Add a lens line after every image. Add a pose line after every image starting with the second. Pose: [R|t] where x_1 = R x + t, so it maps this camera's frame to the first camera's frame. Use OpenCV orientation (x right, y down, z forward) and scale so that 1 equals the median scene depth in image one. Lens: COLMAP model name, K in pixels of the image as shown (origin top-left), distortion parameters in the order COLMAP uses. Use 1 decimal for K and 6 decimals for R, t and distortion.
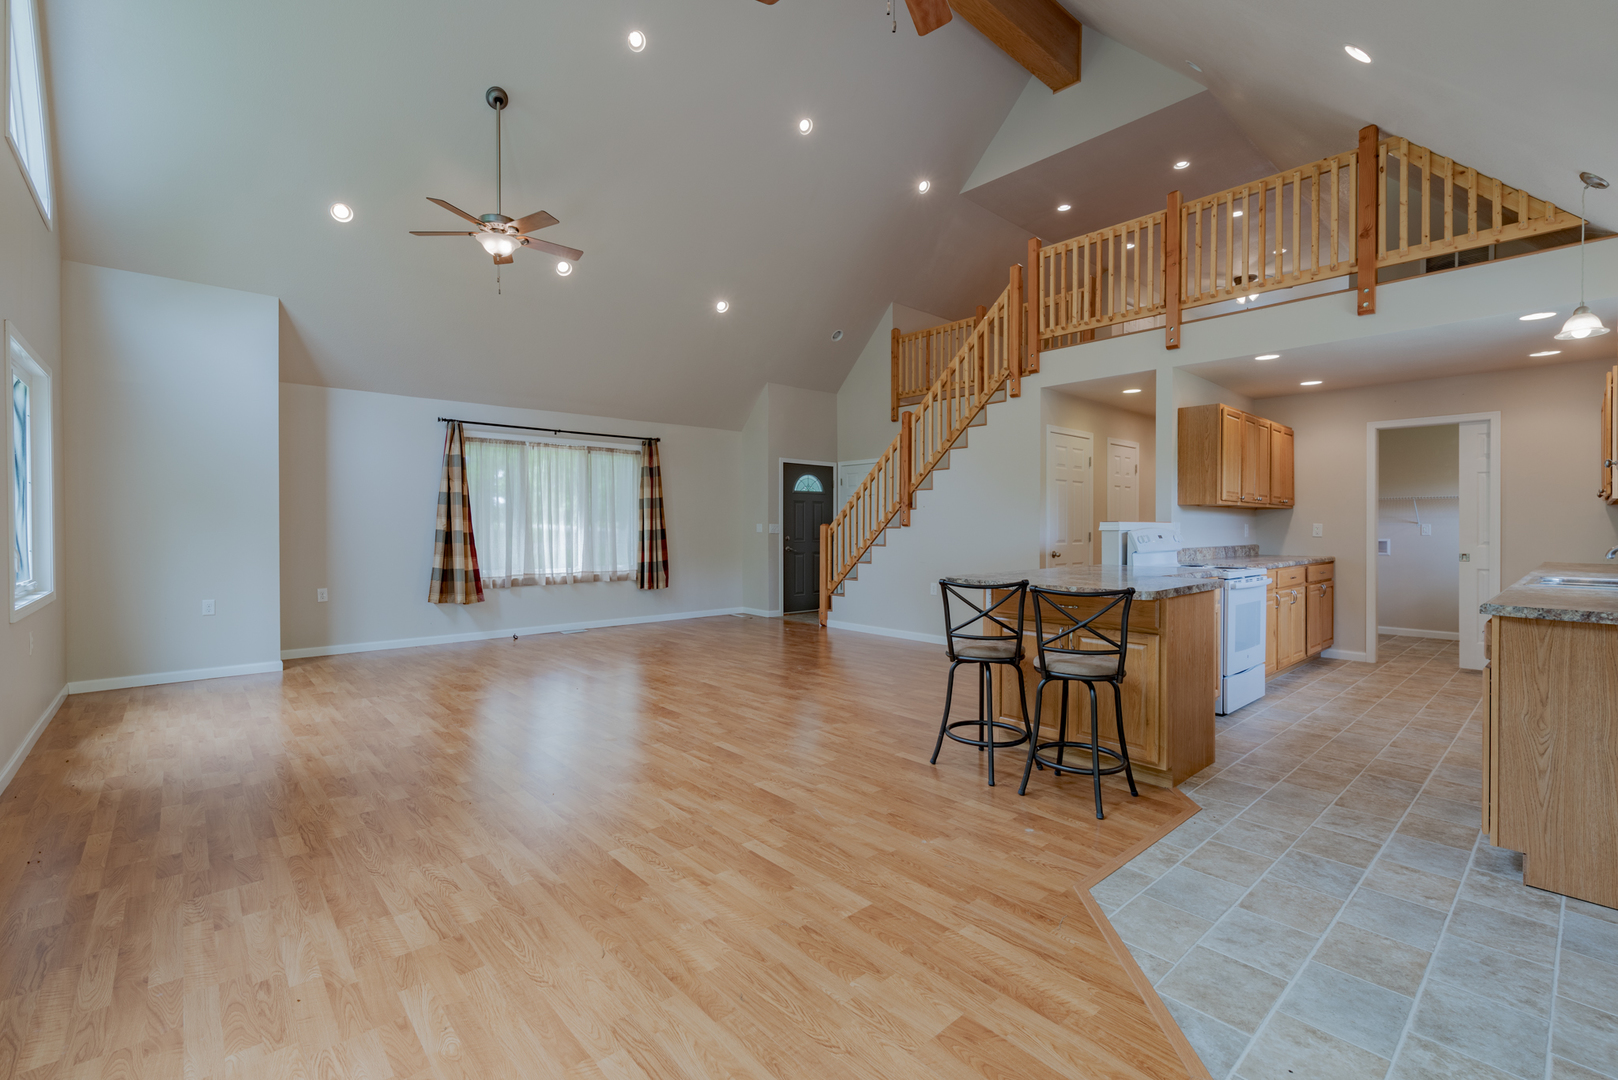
lens RADIAL K [[701.1, 0, 808.3], [0, 701.1, 530.3], [0, 0, 1]] dist [0.000052, 0.001489]
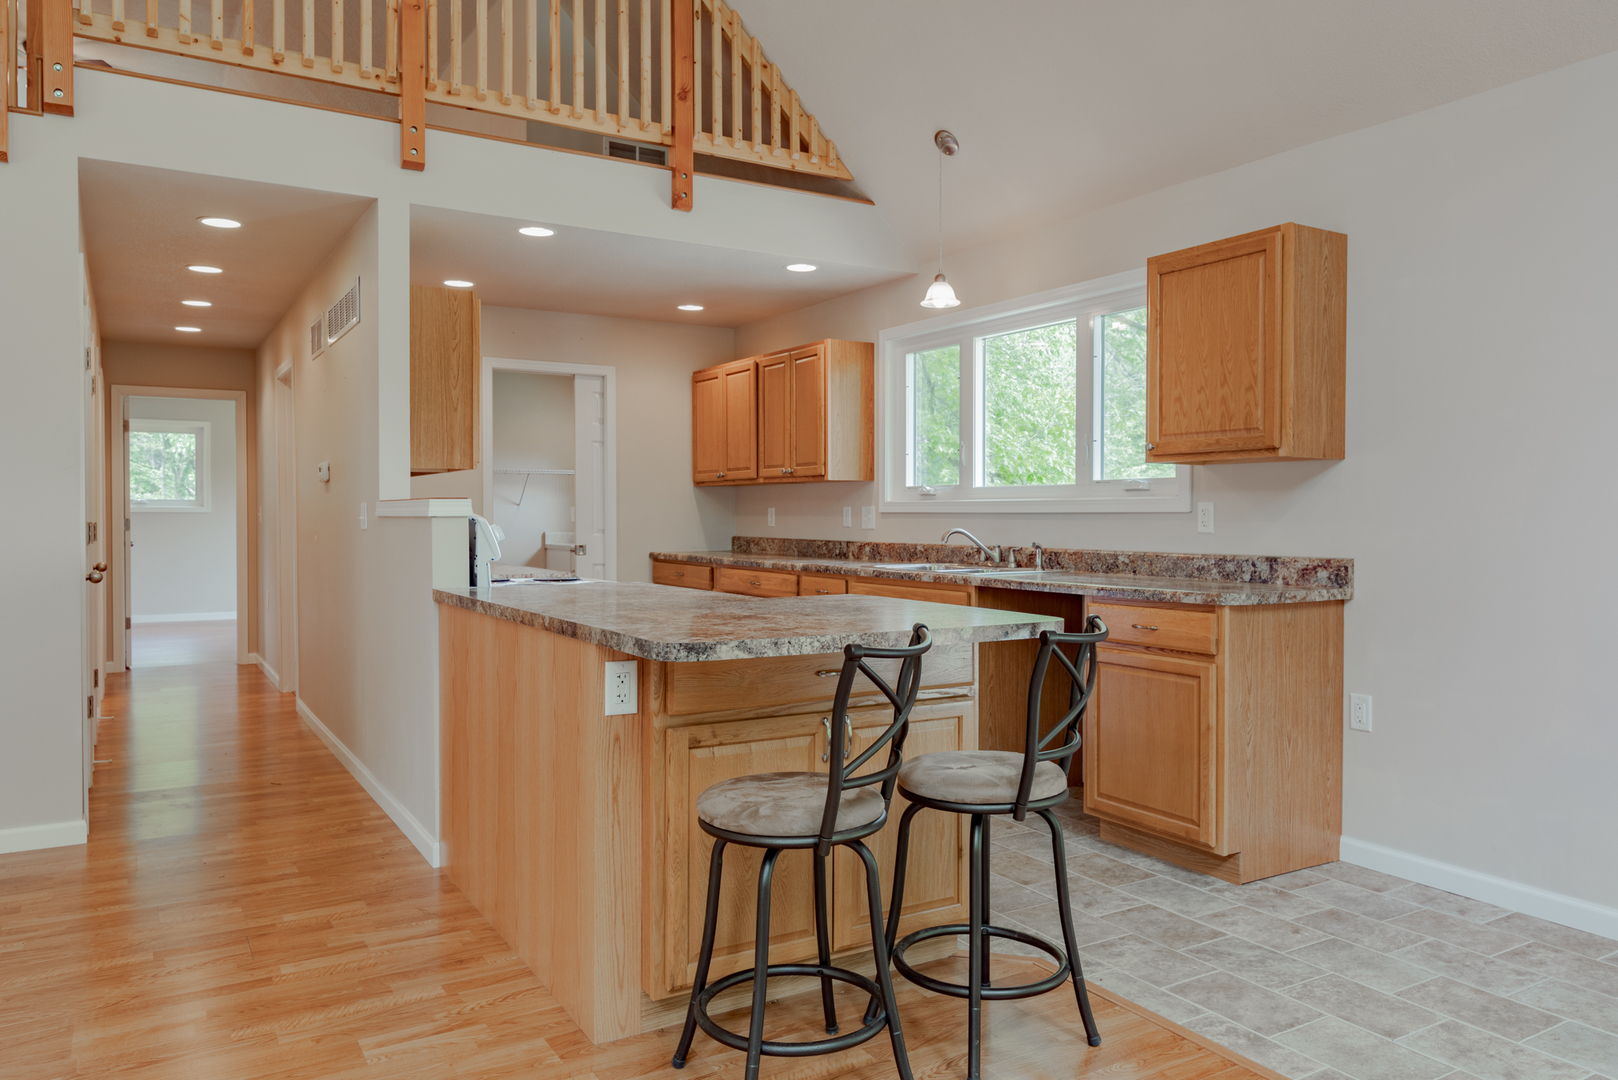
lens RADIAL K [[1129.6, 0, 803.5], [0, 1129.6, 526.5], [0, 0, 1]] dist [0.004764, -0.003160]
pose [[0.191188, -0.012187, 0.981478, -0.261555], [0.004926, 0.999922, 0.011457, -0.000526], [-0.981541, 0.002645, 0.191234, 0.571176]]
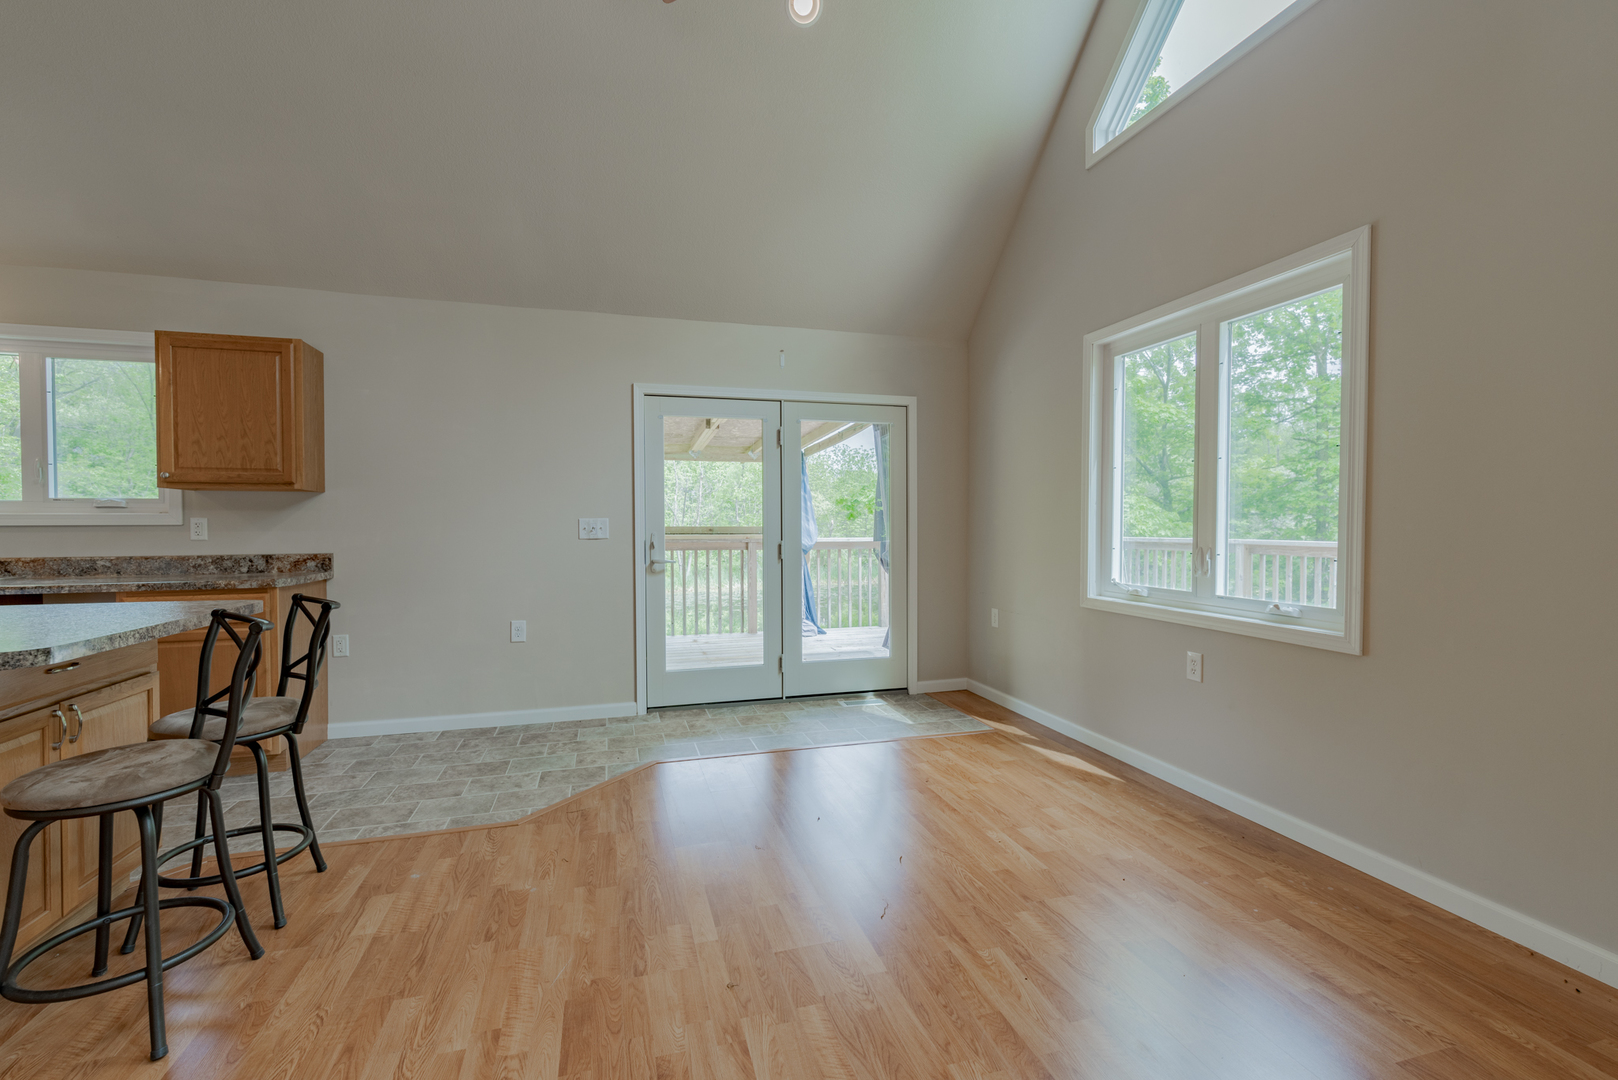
lens RADIAL K [[701.1, 0, 811.5], [0, 701.1, 537.7], [0, 0, 1]] dist [0.000052, 0.001489]
pose [[-0.903108, -0.006972, 0.429357, -0.253599], [0.003425, 0.999719, 0.023438, -0.001774], [-0.429400, 0.022638, -0.902830, 0.811981]]
